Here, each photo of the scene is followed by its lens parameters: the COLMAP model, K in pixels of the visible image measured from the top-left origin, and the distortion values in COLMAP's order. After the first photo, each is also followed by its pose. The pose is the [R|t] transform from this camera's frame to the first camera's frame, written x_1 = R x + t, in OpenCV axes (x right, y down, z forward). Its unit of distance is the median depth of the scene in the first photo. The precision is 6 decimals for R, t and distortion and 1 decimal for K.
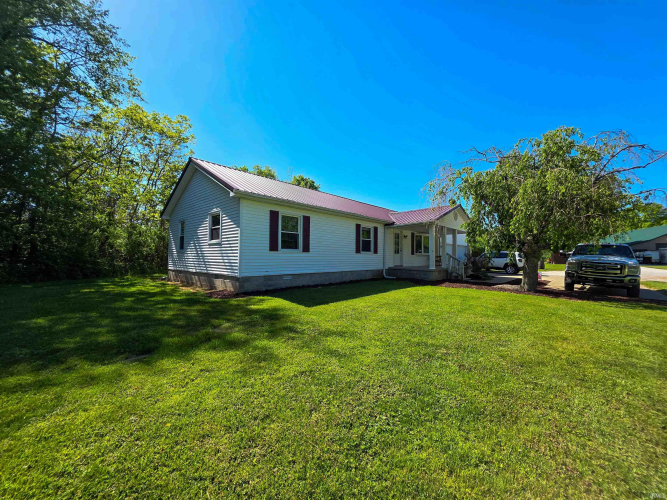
lens RADIAL K [[266.5, 0, 333.5], [0, 266.5, 250.0], [0, 0, 1]] dist [-0.001236, 0.004190]
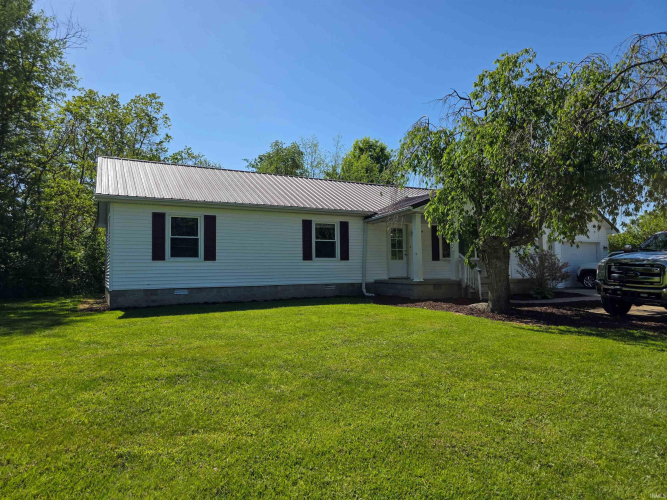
lens RADIAL K [[444.4, 0, 333.5], [0, 444.4, 250.0], [0, 0, 1]] dist [0.057183, -0.049991]
pose [[0.935840, -0.038253, -0.350343, 0.560746], [0.030219, 0.999141, -0.028373, 0.019775], [0.351127, 0.015966, 0.936192, -0.099363]]
